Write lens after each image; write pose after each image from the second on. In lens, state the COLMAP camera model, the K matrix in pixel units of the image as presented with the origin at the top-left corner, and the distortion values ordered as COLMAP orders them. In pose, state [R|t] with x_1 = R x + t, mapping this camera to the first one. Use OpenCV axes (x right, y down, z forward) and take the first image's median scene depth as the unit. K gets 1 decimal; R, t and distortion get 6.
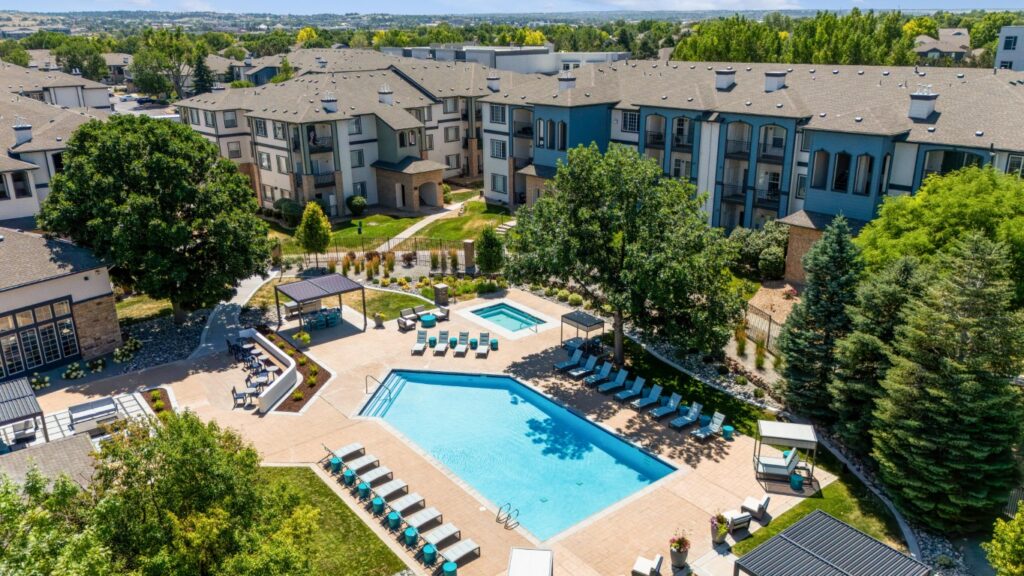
lens RADIAL K [[777.3, 0, 512.0], [0, 777.3, 288.0], [0, 0, 1]] dist [-0.000336, -0.000259]
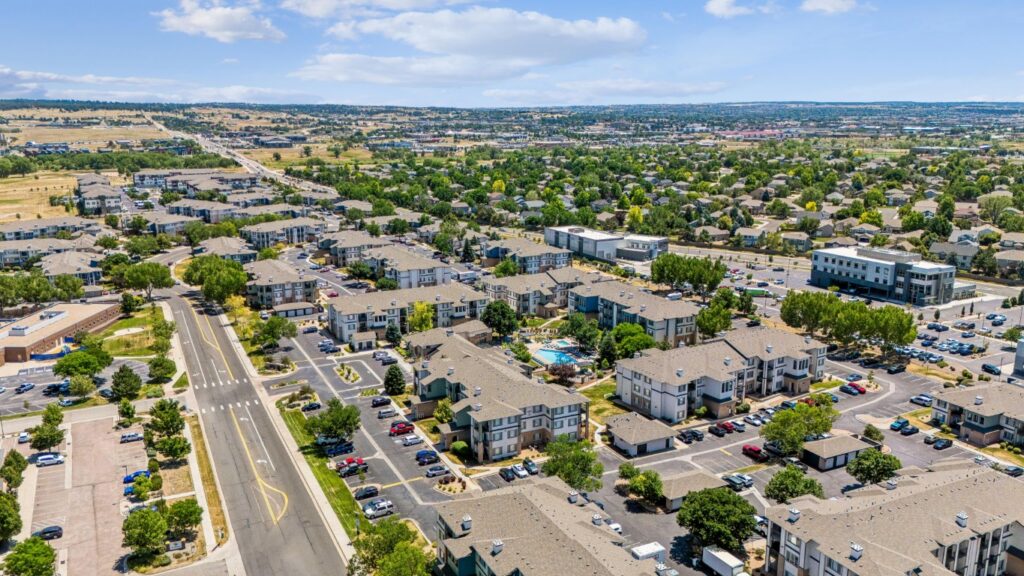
lens RADIAL K [[783.3, 0, 512.0], [0, 783.3, 288.0], [0, 0, 1]] dist [0.039840, -0.004122]
pose [[0.978821, 0.068130, -0.193047, 0.547444], [-0.088316, 0.991264, -0.097957, 0.185256], [0.184687, 0.112931, 0.976287, -3.535116]]
